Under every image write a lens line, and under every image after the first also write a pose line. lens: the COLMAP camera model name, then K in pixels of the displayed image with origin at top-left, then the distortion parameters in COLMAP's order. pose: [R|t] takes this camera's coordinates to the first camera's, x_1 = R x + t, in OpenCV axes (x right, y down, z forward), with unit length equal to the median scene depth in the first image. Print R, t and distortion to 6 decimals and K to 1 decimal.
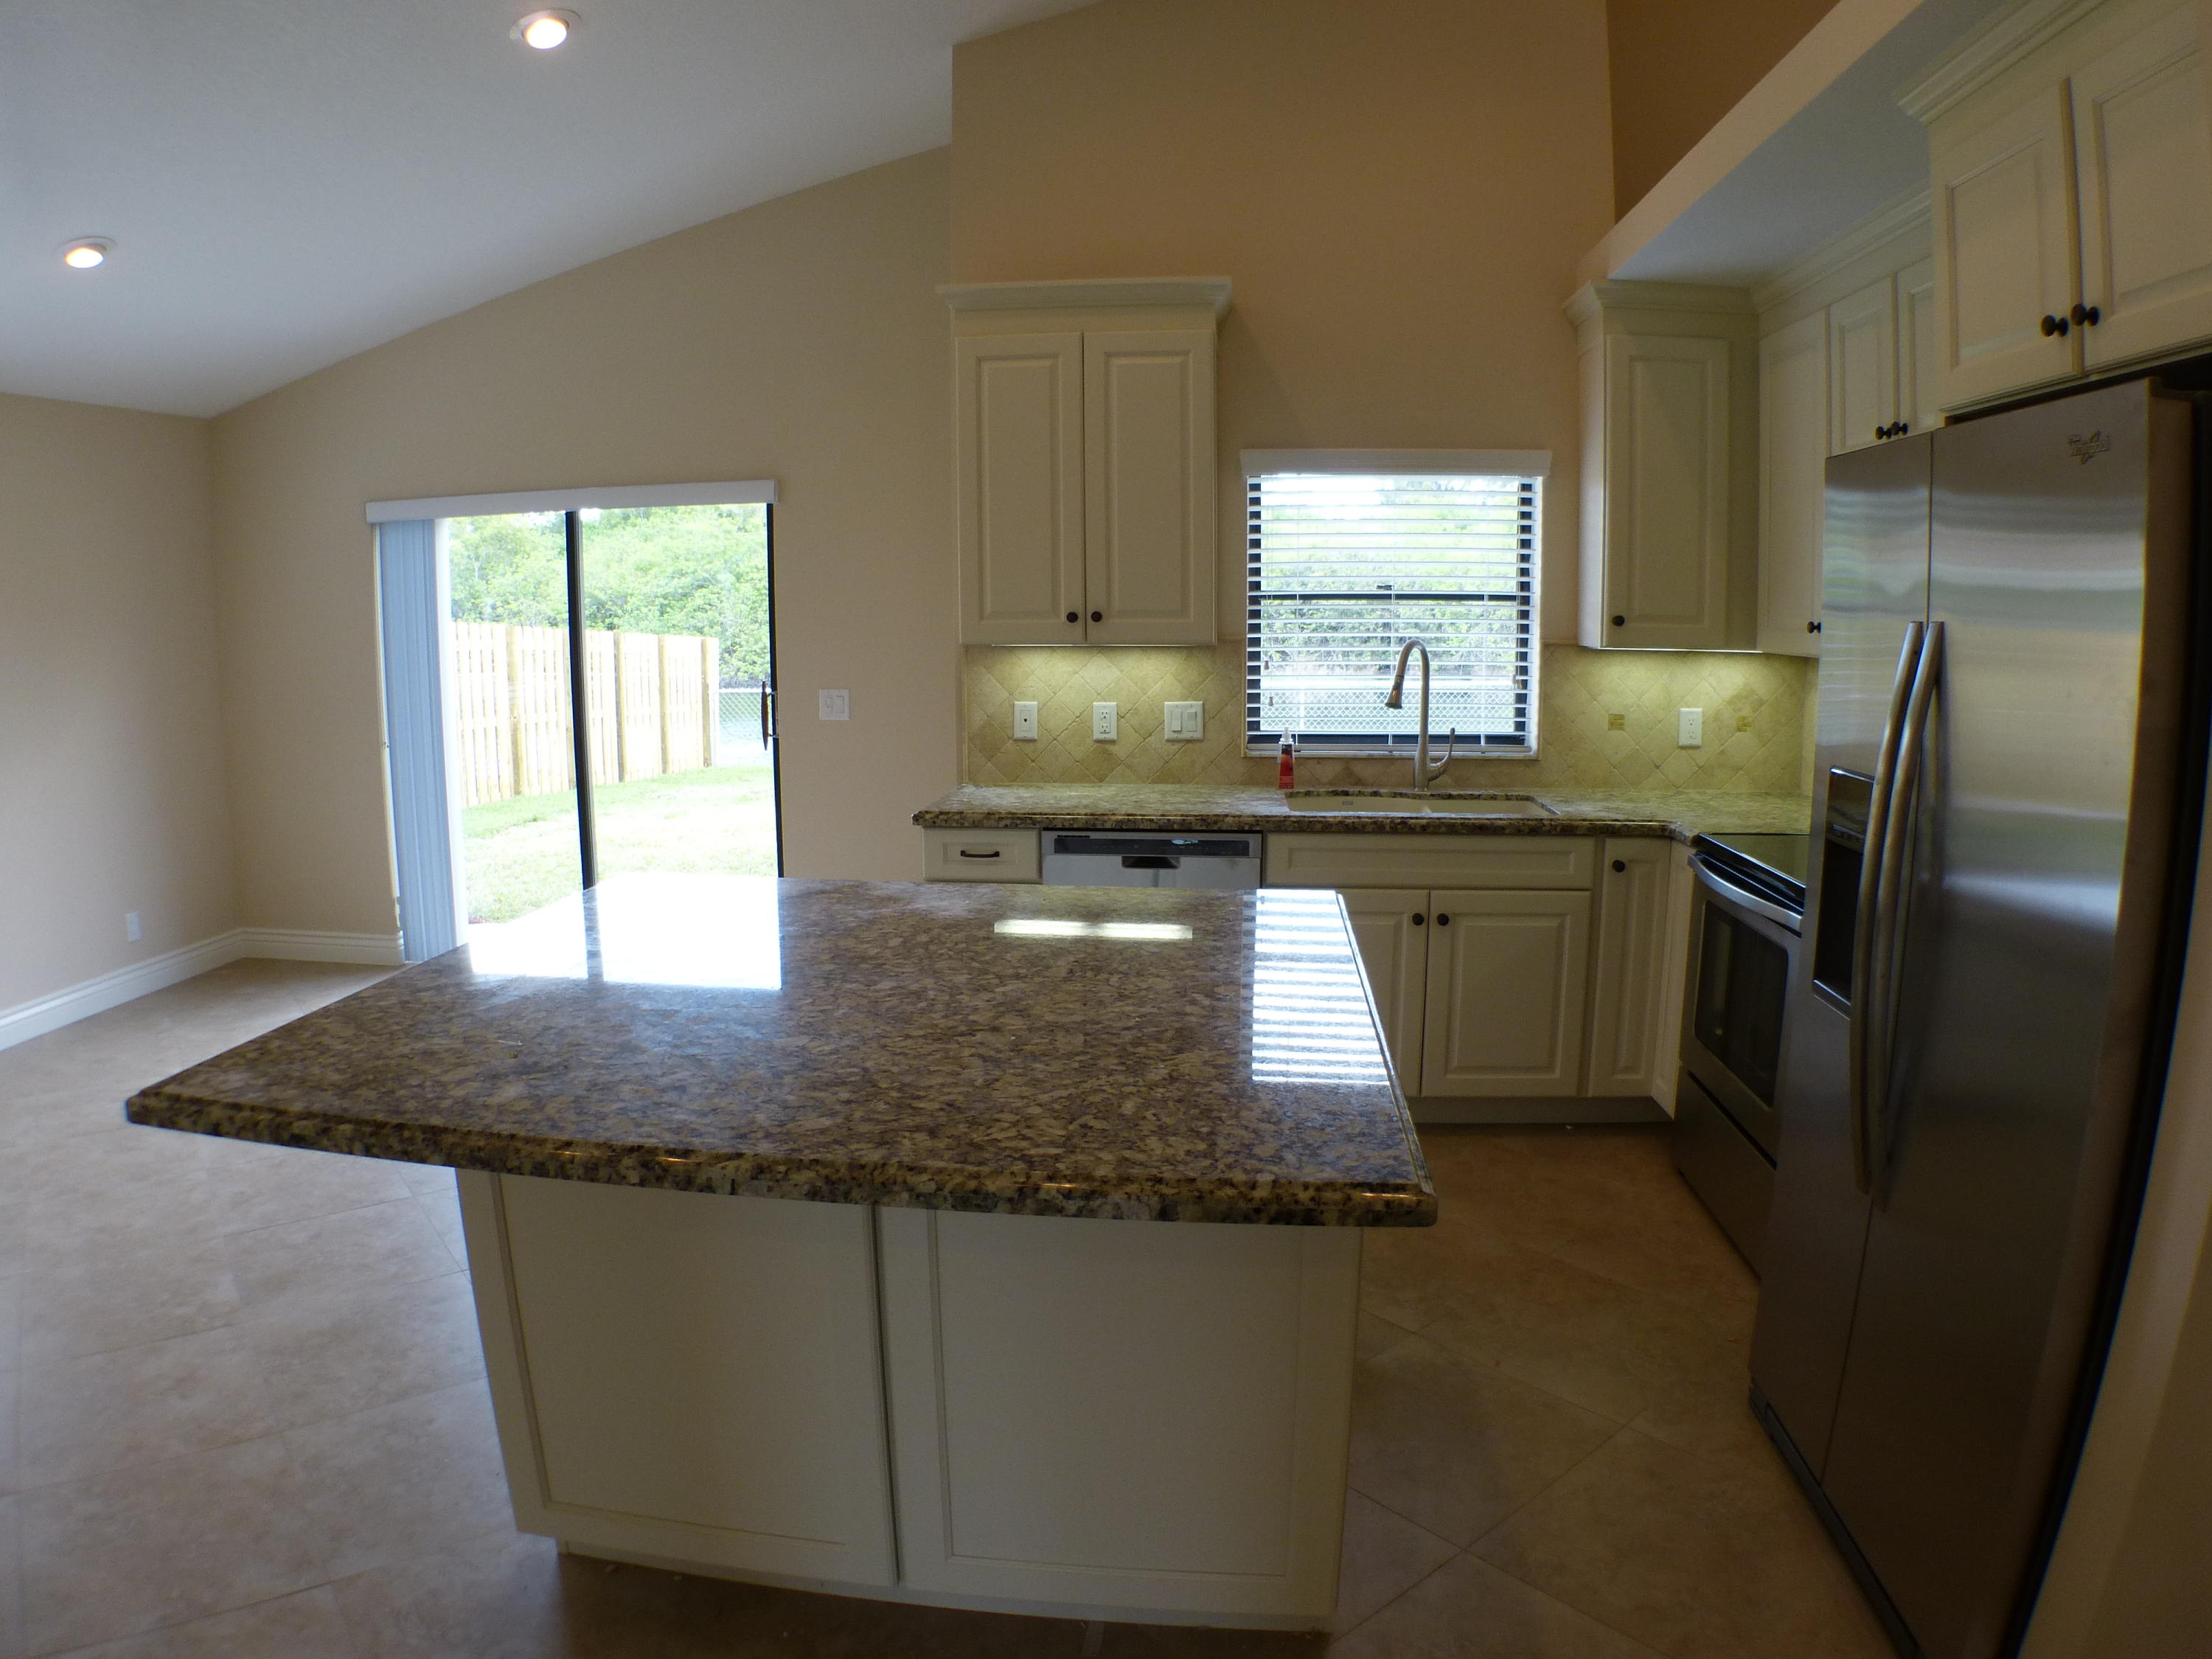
lens RADIAL K [[1366.7, 0, 1092.7], [0, 1366.7, 825.2], [0, 0, 1]] dist [-0.212615, 0.045348]
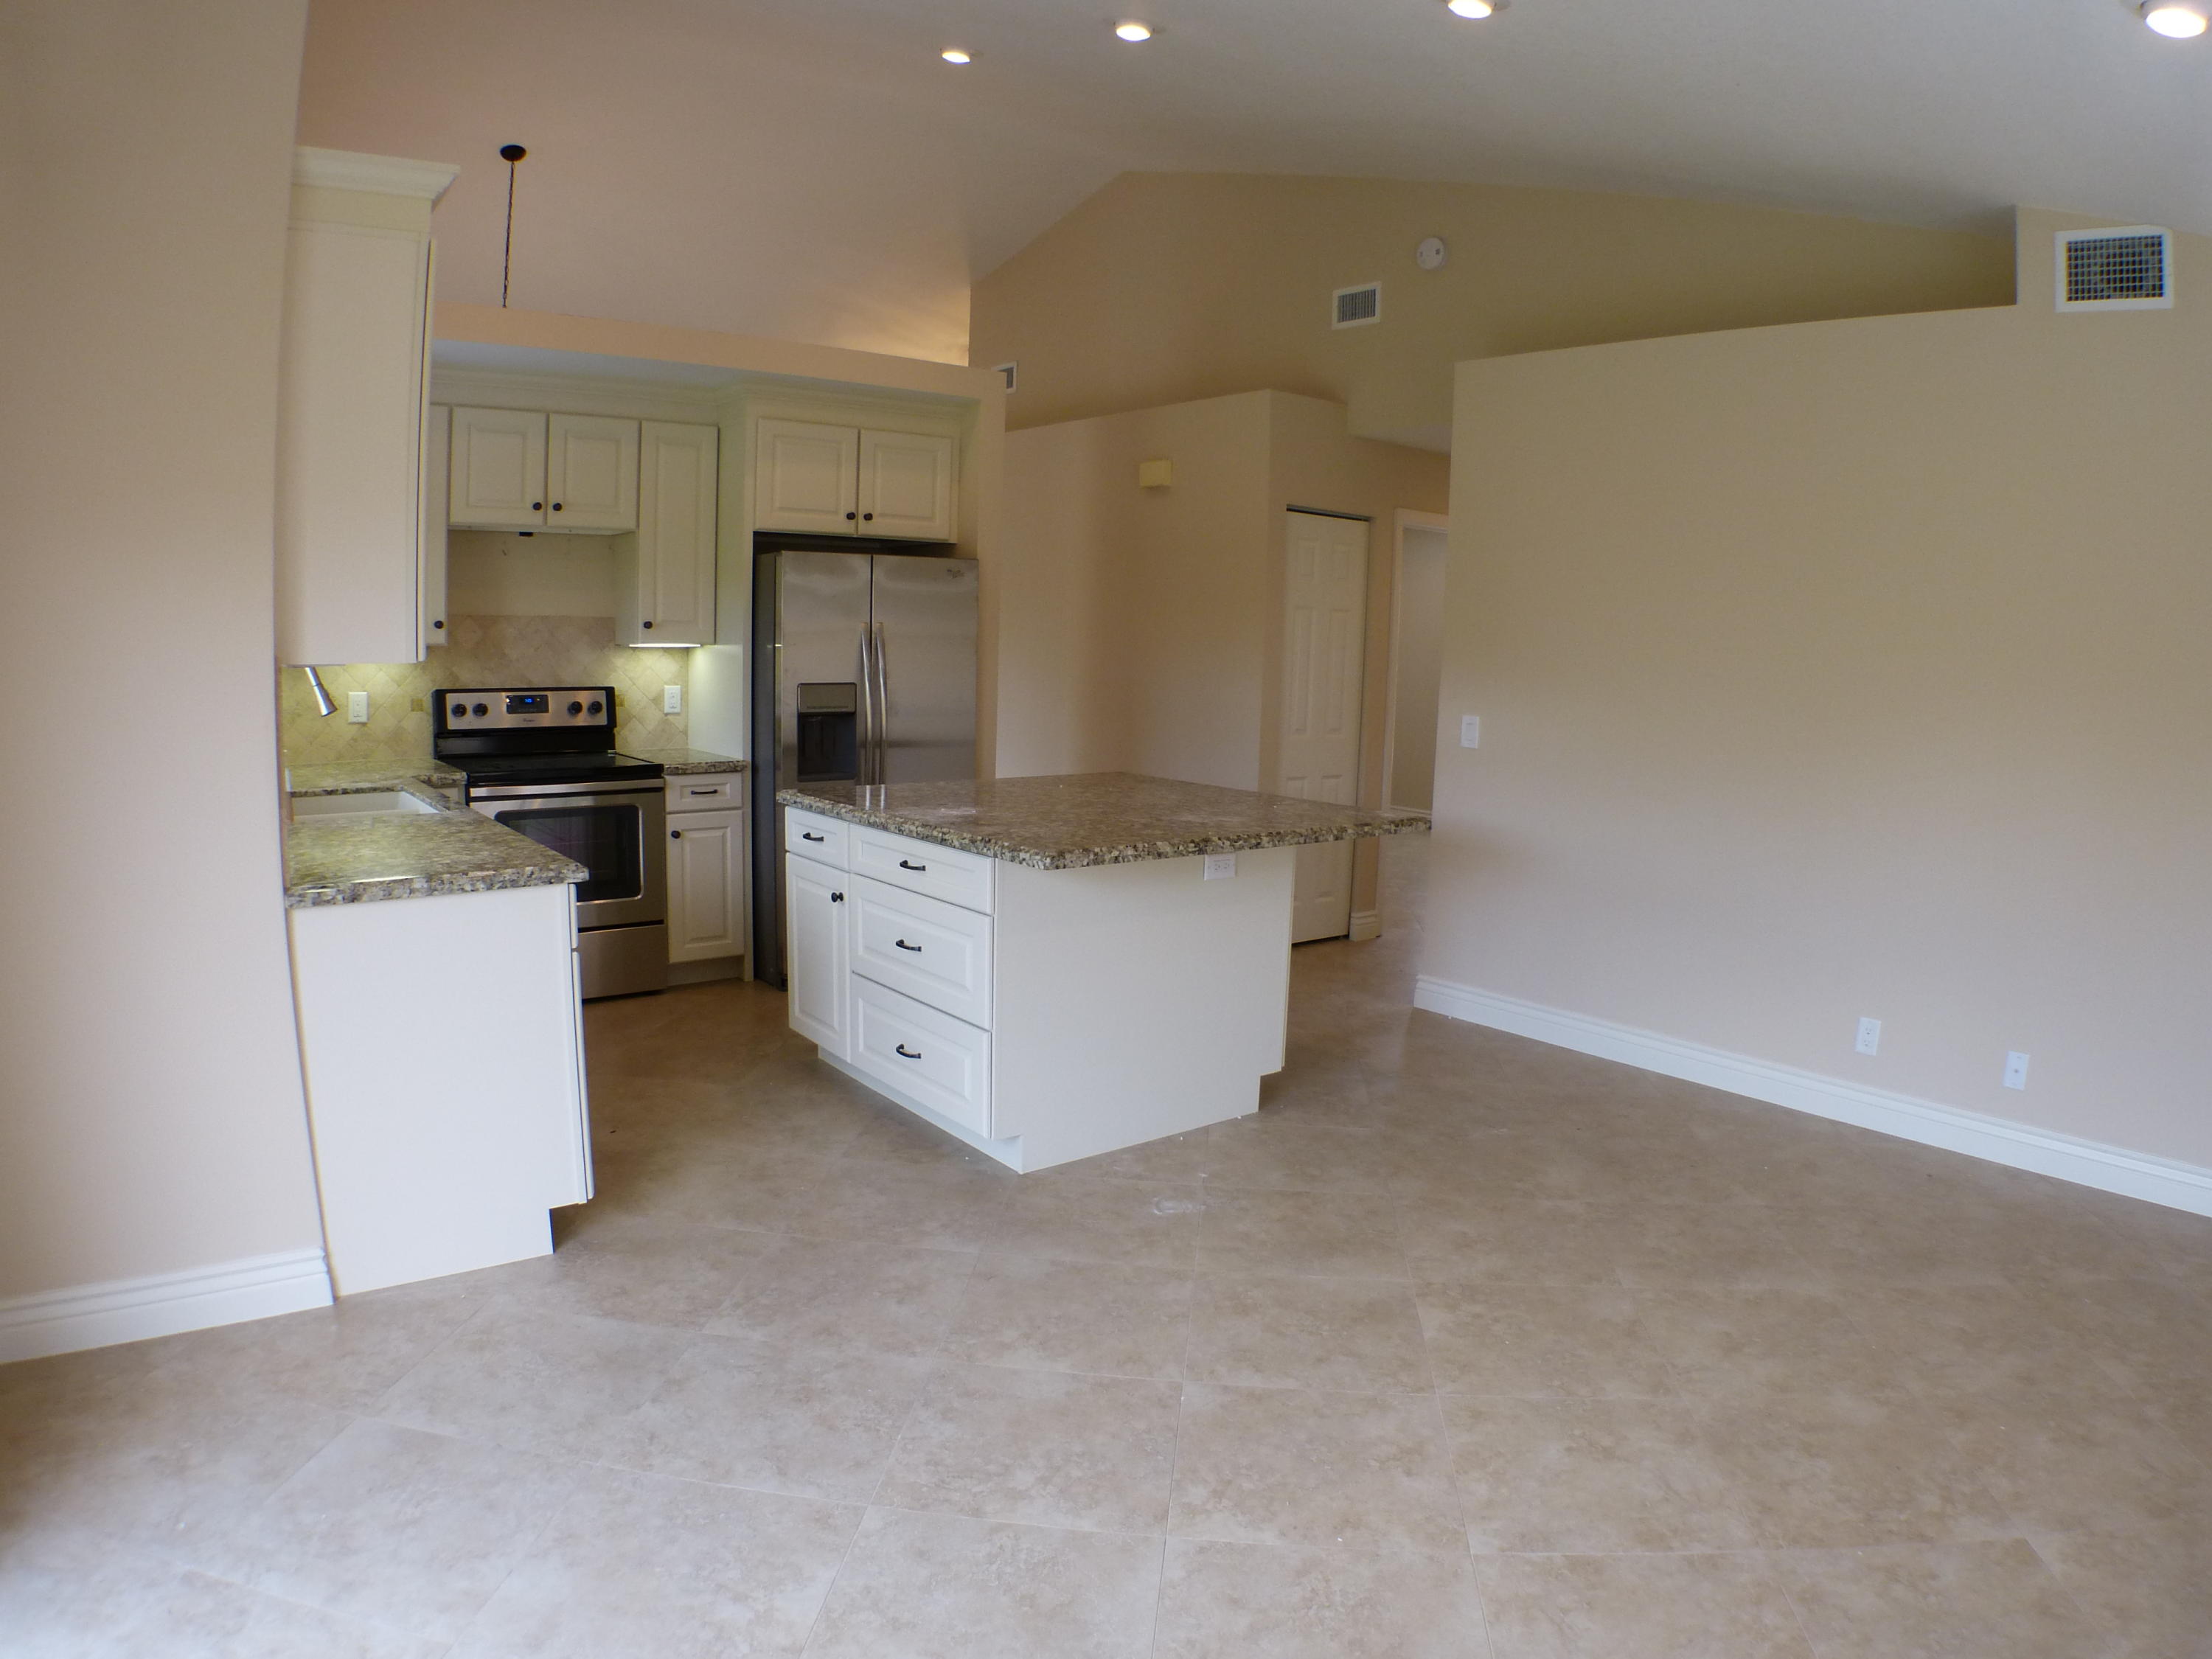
lens RADIAL K [[1366.7, 0, 1092.7], [0, 1366.7, 825.2], [0, 0, 1]] dist [-0.212615, 0.045348]
pose [[-0.695656, -0.114548, 0.709183, -0.837771], [0.086659, 0.966615, 0.241134, -0.183020], [-0.713129, 0.229203, -0.662505, 1.221482]]
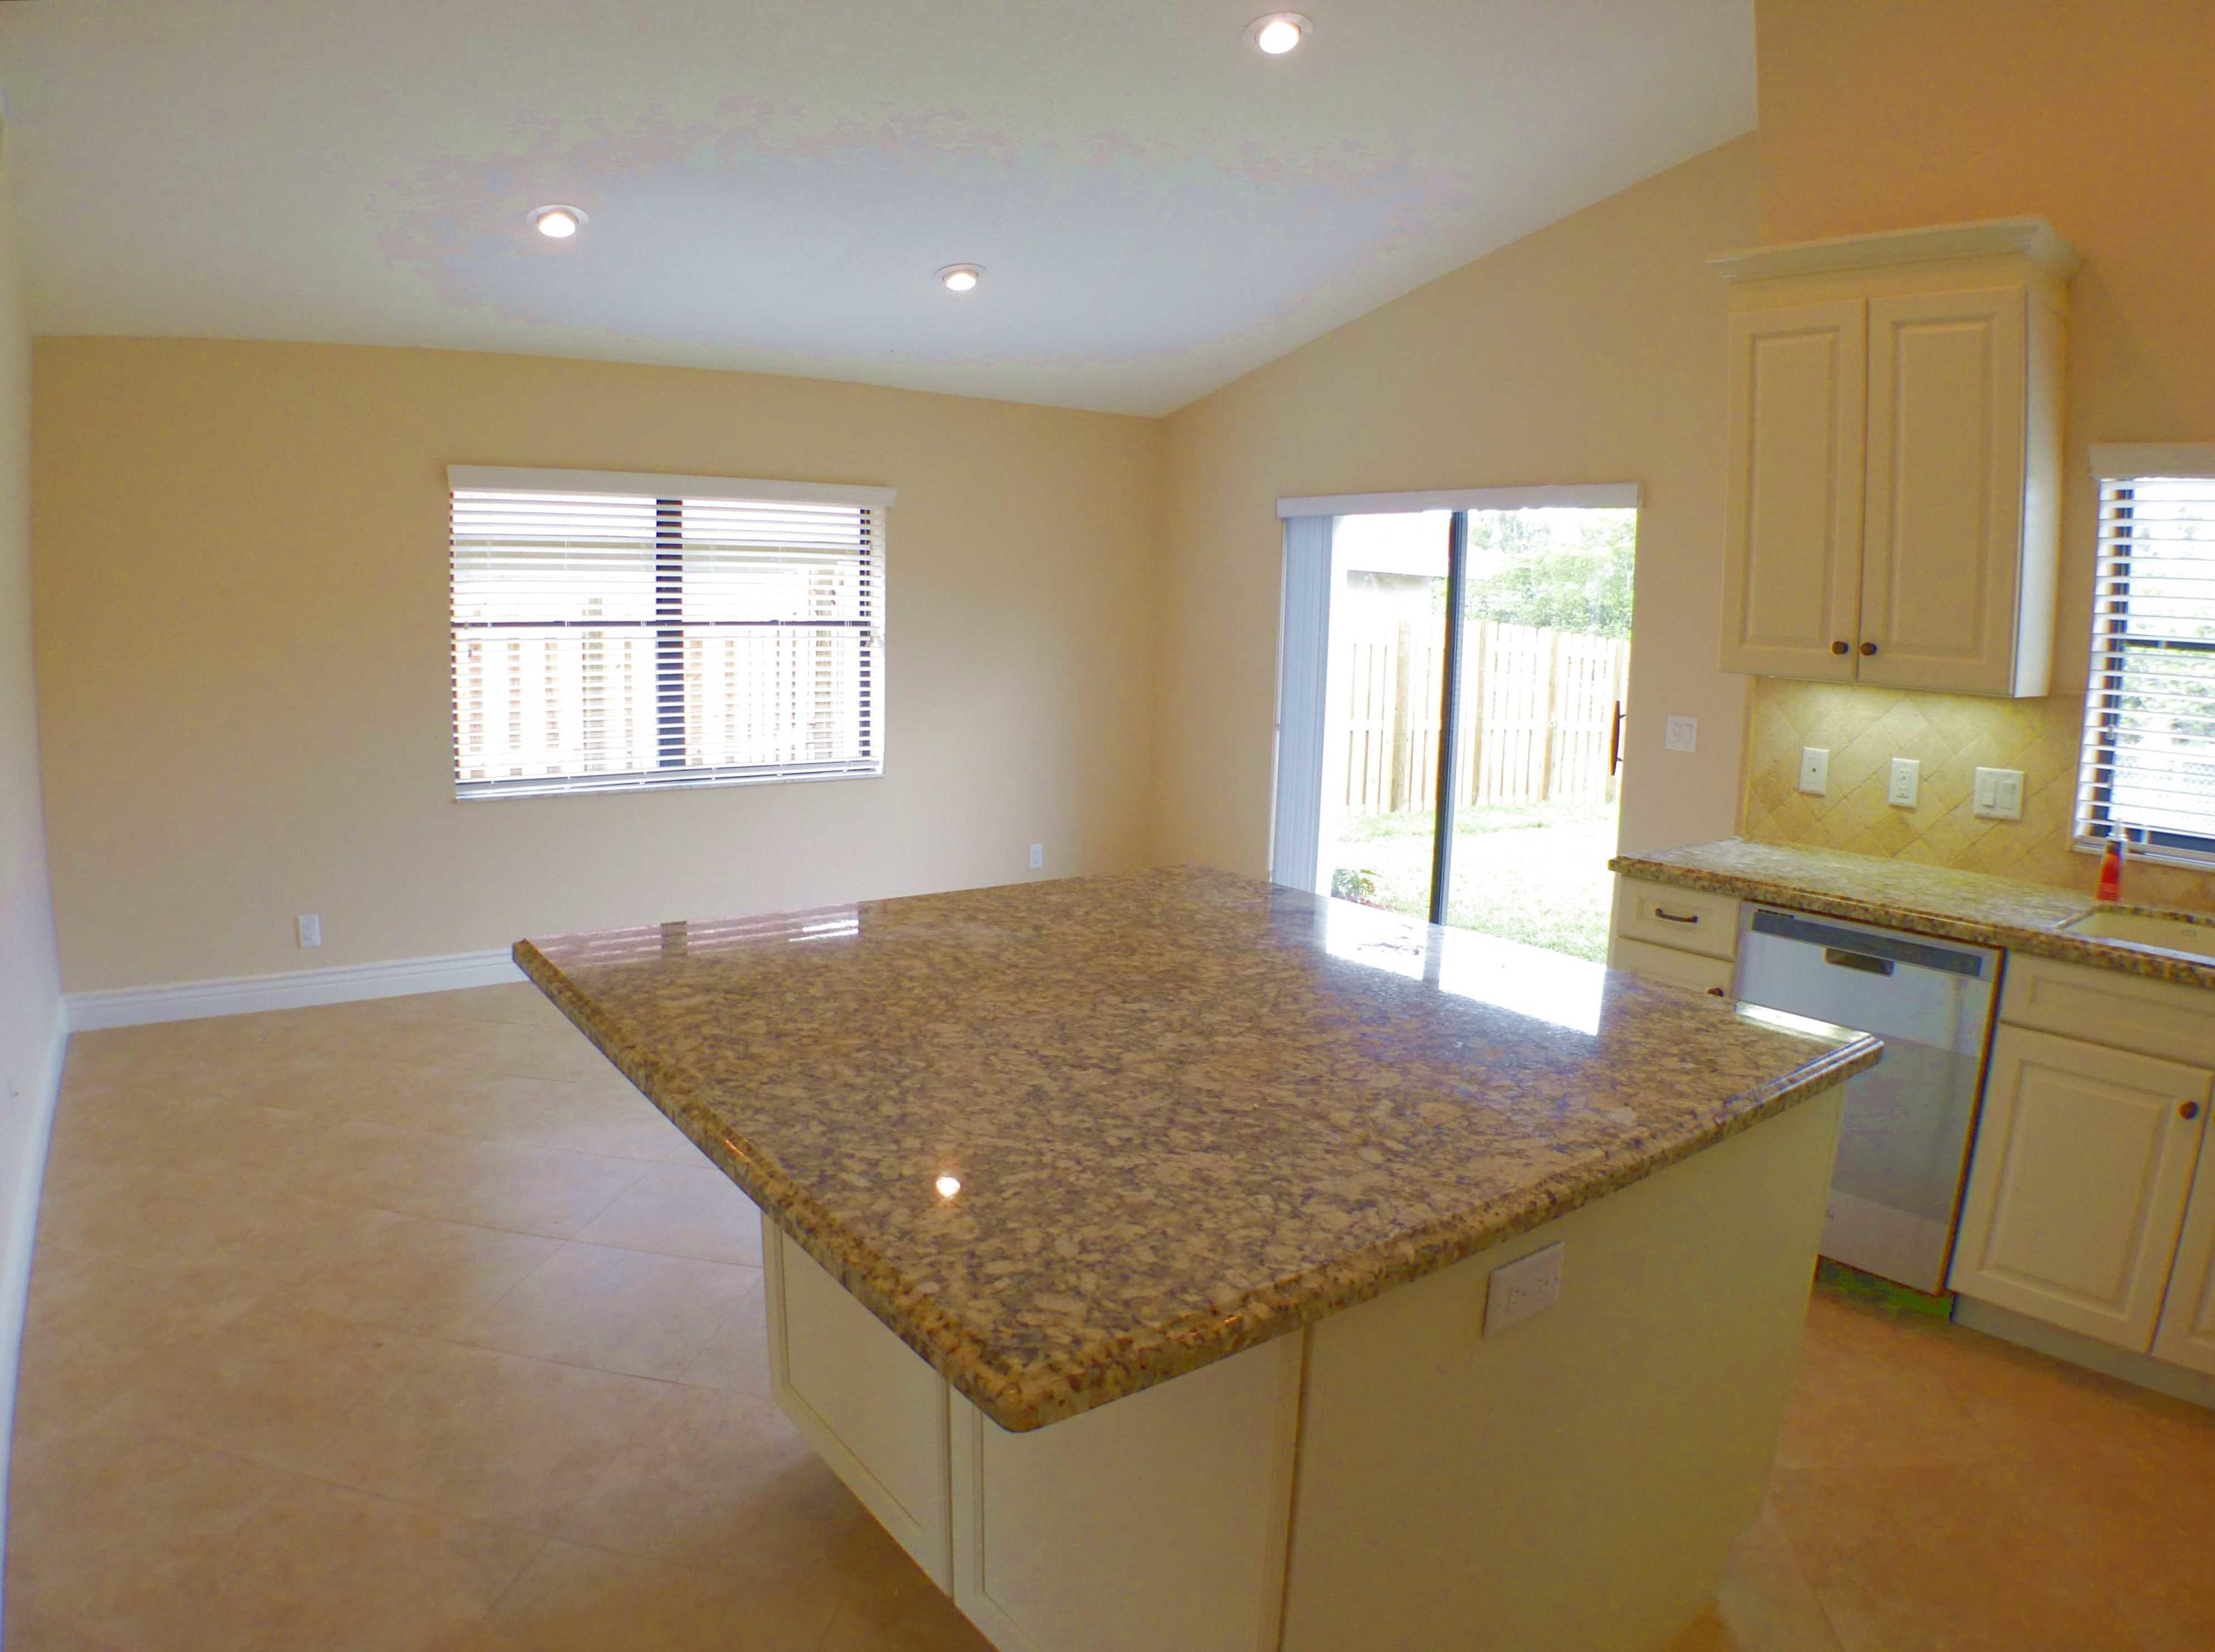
lens RADIAL K [[1368.4, 0, 1094.1], [0, 1368.4, 821.7], [0, 0, 1]] dist [-0.212615, 0.045348]
pose [[0.670326, 0.130959, -0.730420, 0.249783], [-0.139879, 0.988958, 0.048942, -0.024818], [0.728764, 0.069364, 0.681243, 0.164948]]
